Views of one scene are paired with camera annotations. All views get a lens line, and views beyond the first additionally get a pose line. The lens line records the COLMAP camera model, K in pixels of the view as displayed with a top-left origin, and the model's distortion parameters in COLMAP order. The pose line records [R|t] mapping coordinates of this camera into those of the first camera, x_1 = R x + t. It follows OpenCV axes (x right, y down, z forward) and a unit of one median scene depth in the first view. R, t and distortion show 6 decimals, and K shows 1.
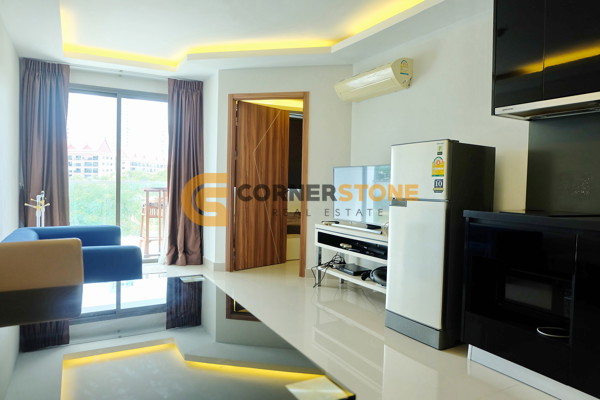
lens RADIAL K [[411.6, 0, 302.8], [0, 411.6, 192.9], [0, 0, 1]] dist [-0.074687, 0.073444]
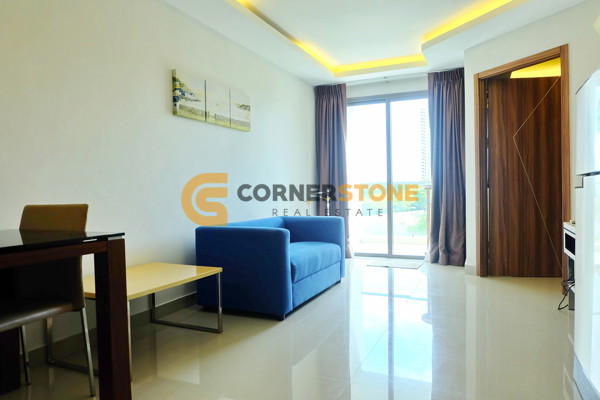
lens RADIAL K [[411.6, 0, 302.8], [0, 411.6, 192.9], [0, 0, 1]] dist [-0.074687, 0.073444]
pose [[0.602778, -0.025821, -0.797491, 0.268828], [0.010894, 0.999649, -0.024132, 0.028974], [0.797835, 0.005858, 0.602848, 0.164774]]
